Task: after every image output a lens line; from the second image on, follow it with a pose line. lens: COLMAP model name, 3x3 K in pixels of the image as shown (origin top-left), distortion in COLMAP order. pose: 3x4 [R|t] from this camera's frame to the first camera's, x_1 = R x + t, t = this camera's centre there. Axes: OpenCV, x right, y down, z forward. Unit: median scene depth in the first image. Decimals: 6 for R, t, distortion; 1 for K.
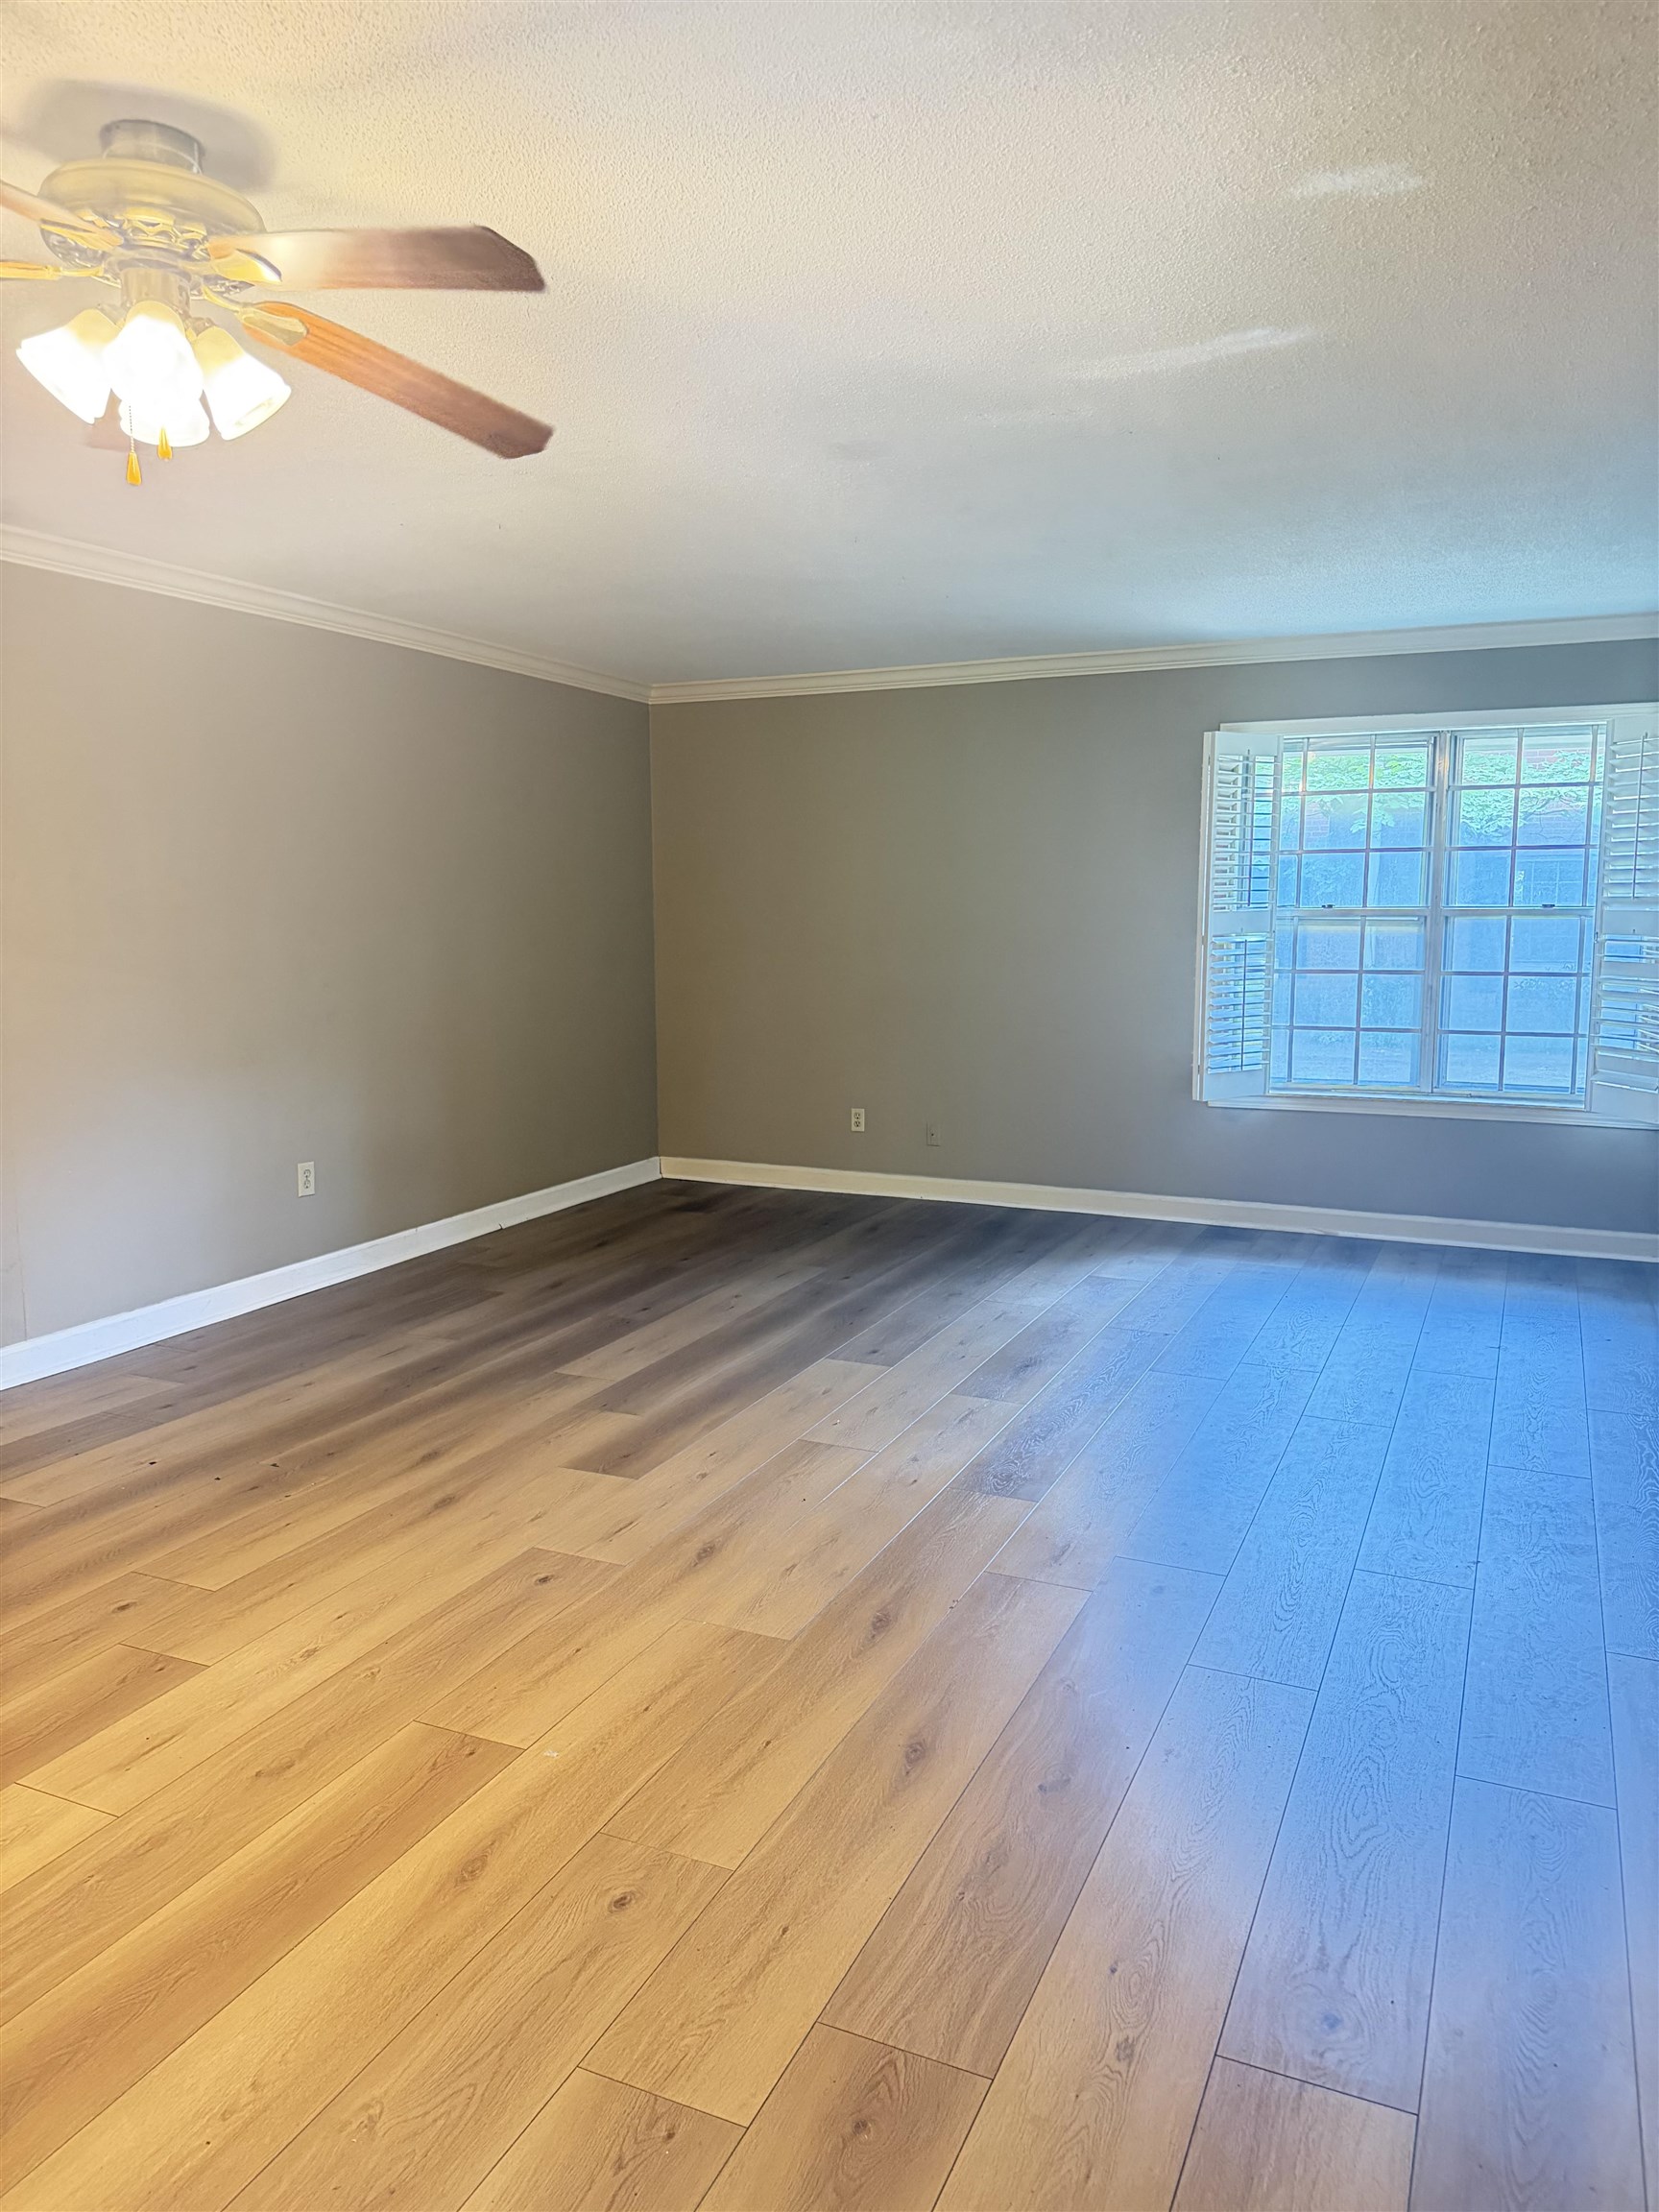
lens RADIAL K [[1592.1, 0, 815.4], [0, 1592.1, 1094.8], [0, 0, 1]] dist [0.051041, -0.049352]
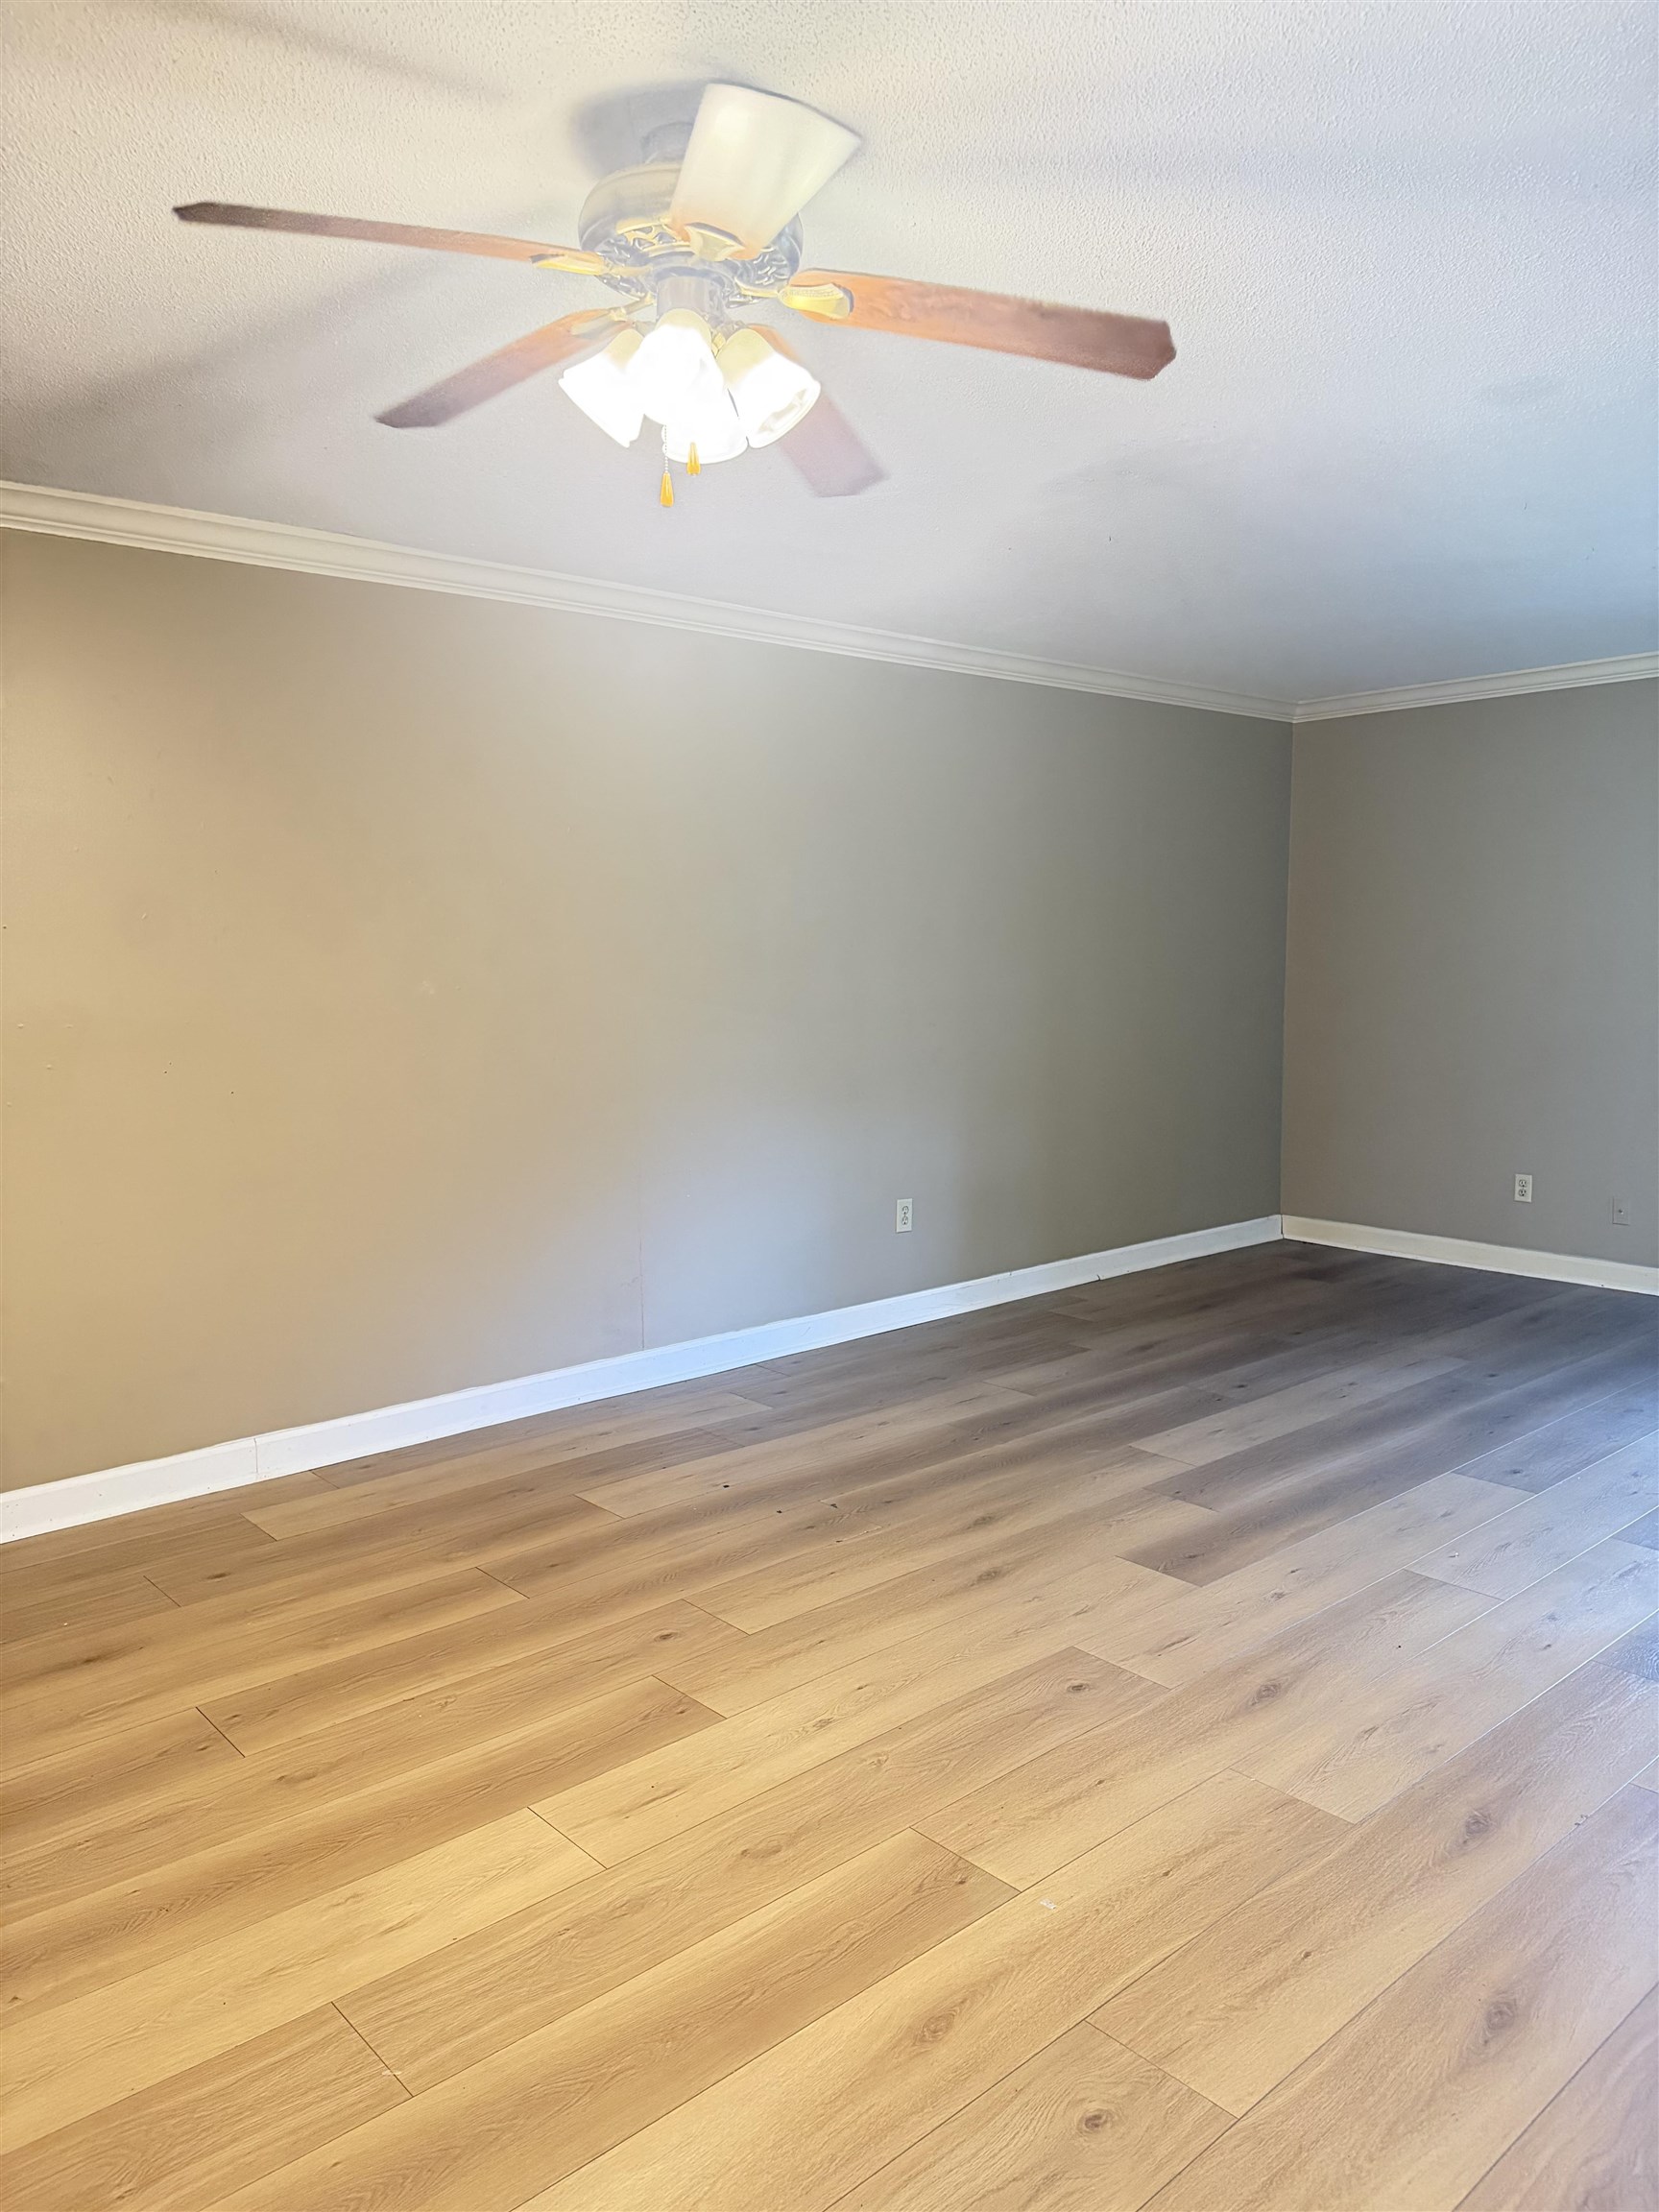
lens RADIAL K [[1592.1, 0, 828.2], [0, 1592.1, 1099.4], [0, 0, 1]] dist [0.051041, -0.049352]
pose [[0.918427, 0.041676, -0.393389, 0.045070], [-0.049513, 0.998725, -0.009789, -0.012182], [0.392480, 0.028469, 0.919320, 0.115093]]
